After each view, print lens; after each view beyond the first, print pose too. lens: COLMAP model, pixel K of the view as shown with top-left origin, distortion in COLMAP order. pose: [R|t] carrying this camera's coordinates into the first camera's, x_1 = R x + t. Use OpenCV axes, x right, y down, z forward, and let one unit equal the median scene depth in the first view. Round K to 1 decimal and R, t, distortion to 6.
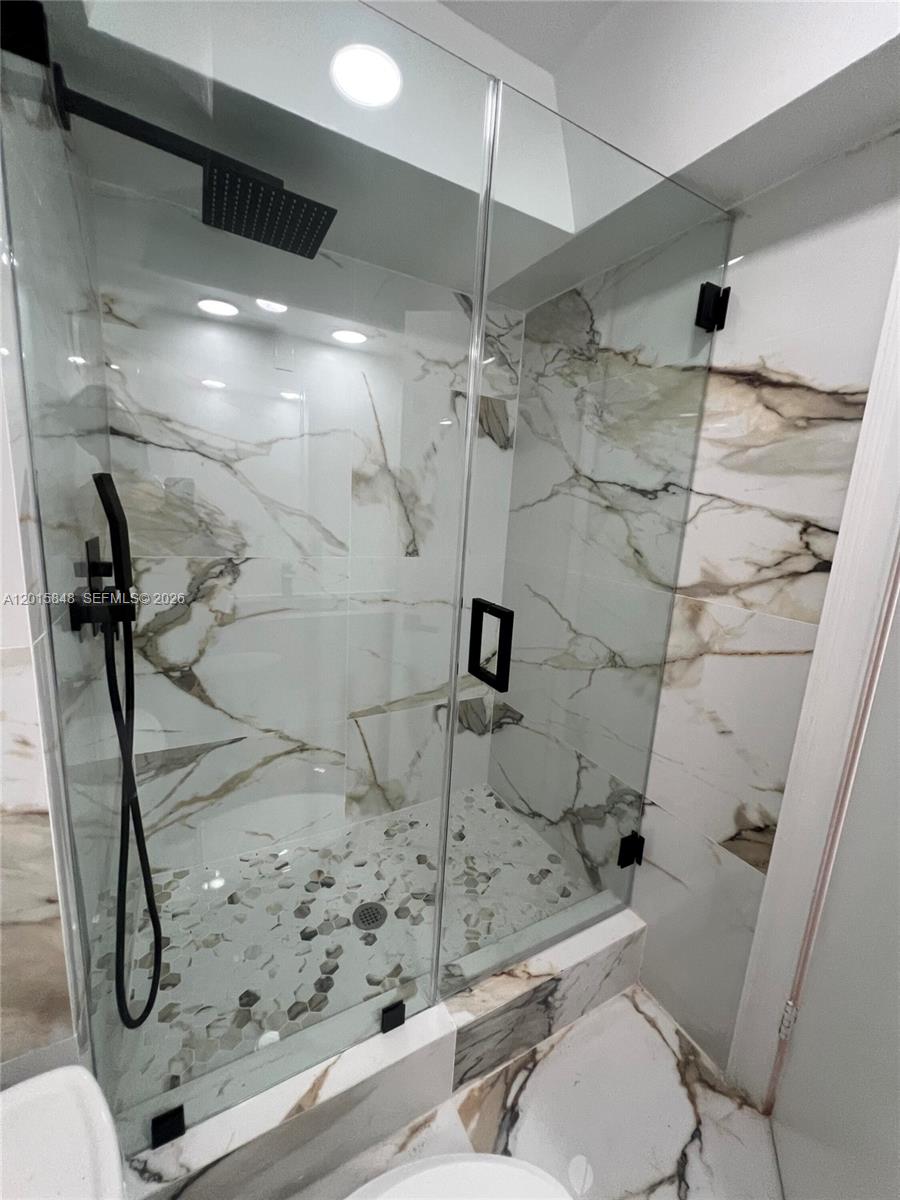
lens RADIAL K [[481.9, 0, 451.9], [0, 481.9, 597.9], [0, 0, 1]] dist [-0.000607, 0.000213]
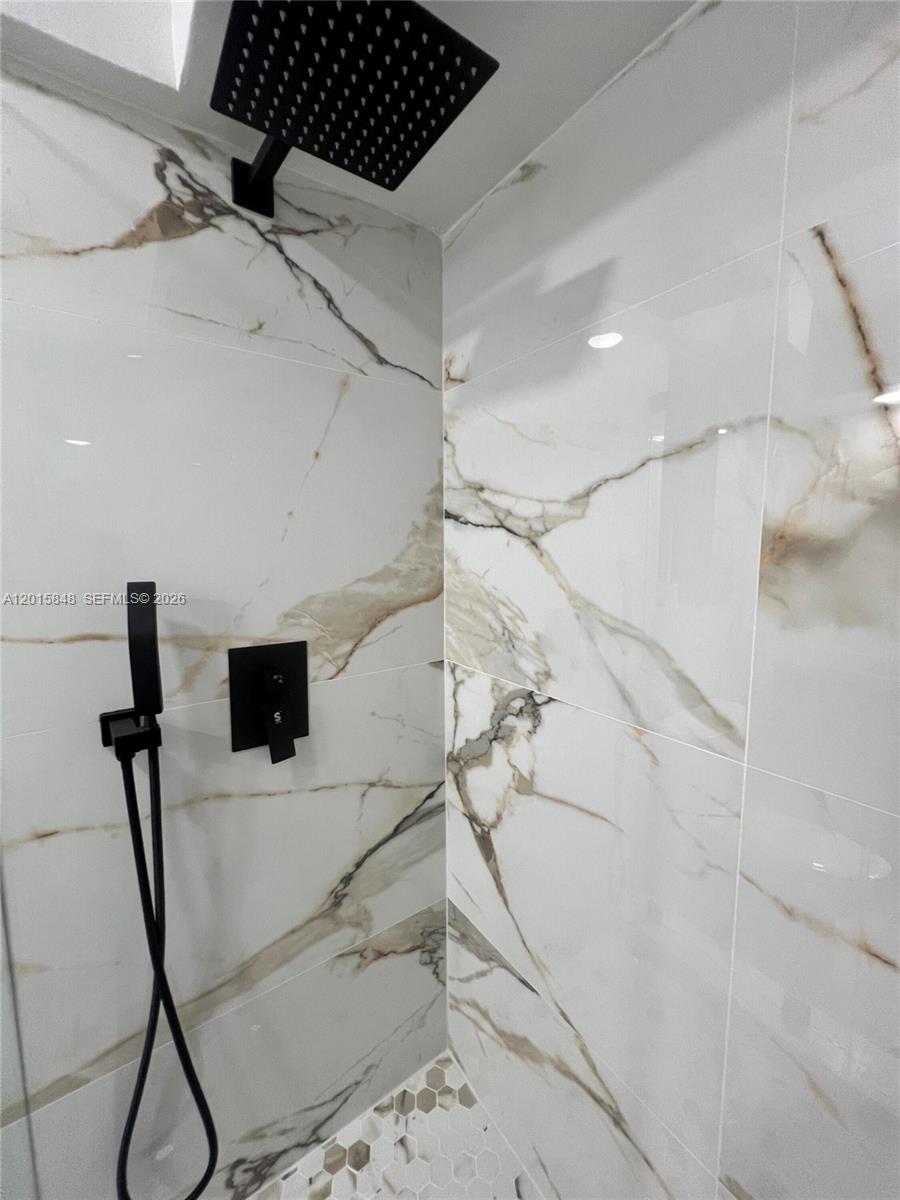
lens RADIAL K [[481.9, 0, 451.9], [0, 481.9, 597.9], [0, 0, 1]] dist [-0.000607, 0.000213]
pose [[0.107521, 0.054995, -0.992681, 0.128478], [-0.178932, 0.983235, 0.035091, -0.205105], [0.977969, 0.173849, 0.115559, 0.822751]]
